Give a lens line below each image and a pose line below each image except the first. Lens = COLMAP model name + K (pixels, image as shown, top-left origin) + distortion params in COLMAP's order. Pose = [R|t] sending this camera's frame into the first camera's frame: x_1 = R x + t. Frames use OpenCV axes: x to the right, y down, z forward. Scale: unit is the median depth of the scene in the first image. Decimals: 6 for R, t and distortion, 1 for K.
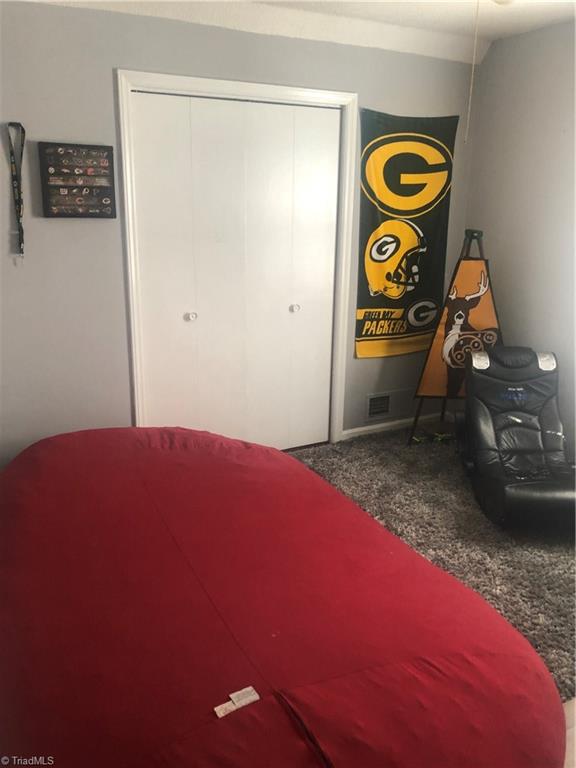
lens RADIAL K [[624.7, 0, 285.8], [0, 624.7, 377.5], [0, 0, 1]] dist [0.040935, -0.057139]
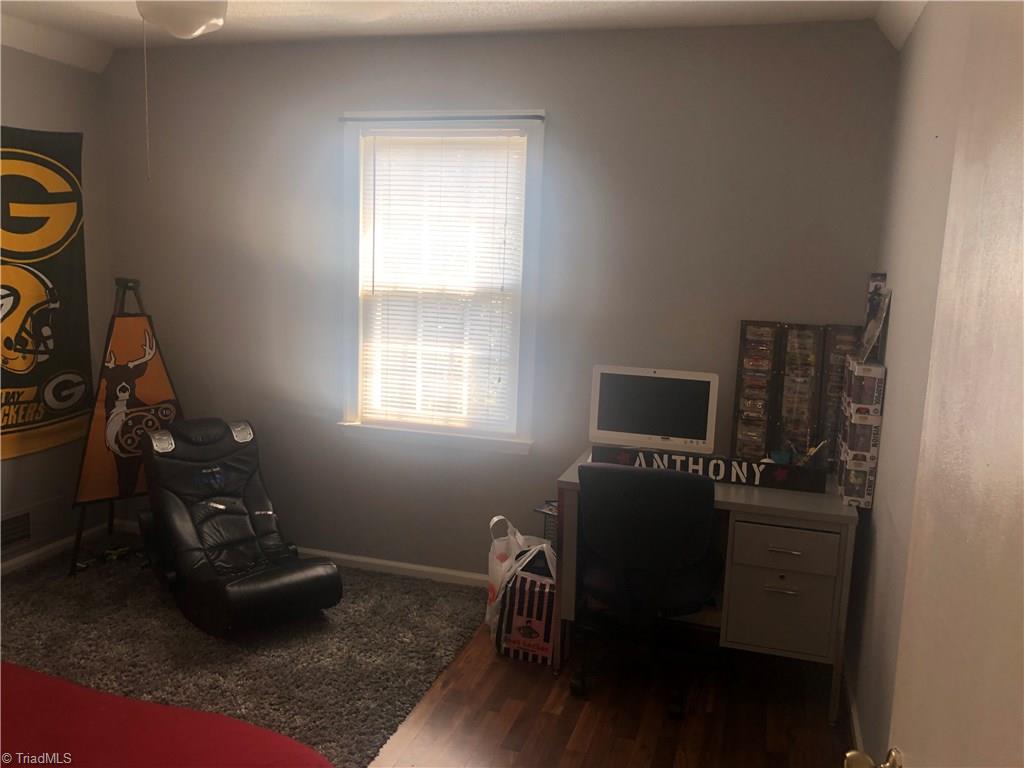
lens RADIAL K [[833.0, 0, 513.4], [0, 833.0, 386.3], [0, 0, 1]] dist [0.040935, -0.057139]
pose [[0.716951, -0.094283, 0.690718, -0.092832], [0.162873, 0.986045, -0.034464, 0.012538], [-0.677830, 0.137208, 0.722302, -0.066507]]
